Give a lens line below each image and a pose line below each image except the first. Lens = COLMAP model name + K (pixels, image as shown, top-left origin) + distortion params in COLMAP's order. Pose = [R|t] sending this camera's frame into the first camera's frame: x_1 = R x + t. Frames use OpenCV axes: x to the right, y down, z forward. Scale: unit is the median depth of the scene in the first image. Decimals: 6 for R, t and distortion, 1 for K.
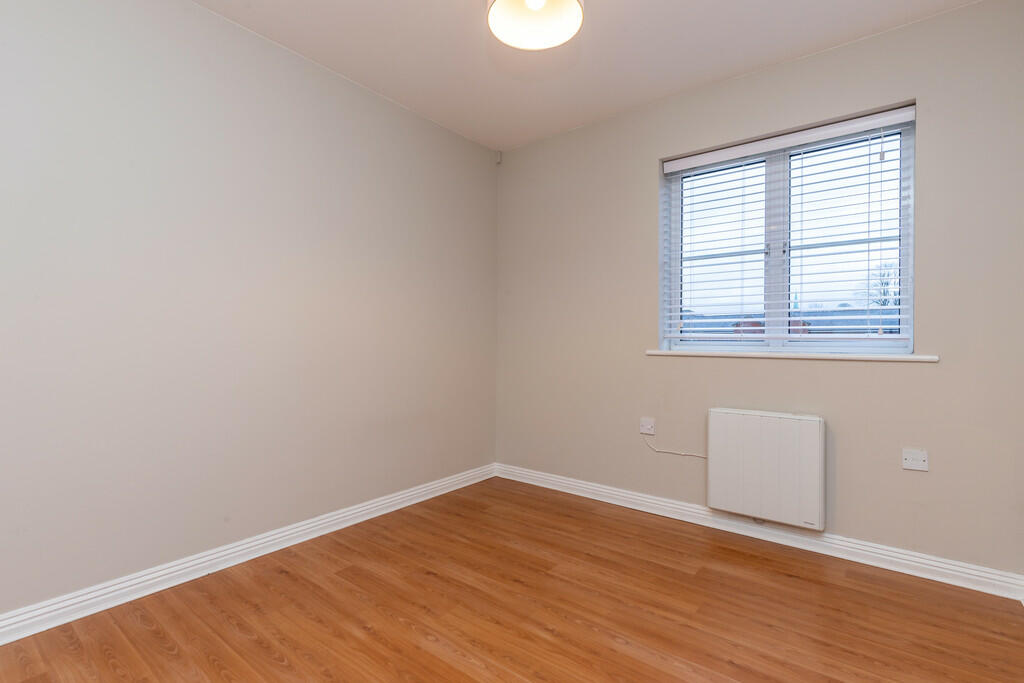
lens RADIAL K [[466.4, 0, 512.0], [0, 466.4, 341.5], [0, 0, 1]] dist [0.001652, 0.000116]
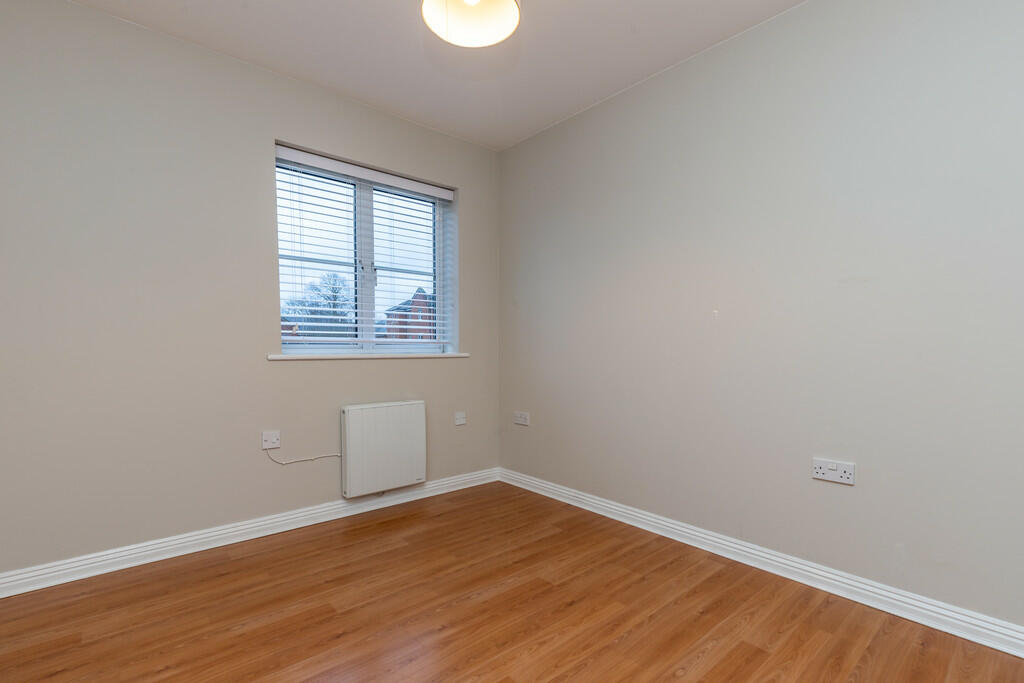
lens RADIAL K [[468.3, 0, 511.6], [0, 468.3, 373.1], [0, 0, 1]] dist [-0.000046, 0.000179]
pose [[0.201303, -0.062462, 0.977535, -0.552448], [-0.001591, 0.997943, 0.064094, -0.005011], [-0.979528, -0.014457, 0.200790, 0.419148]]
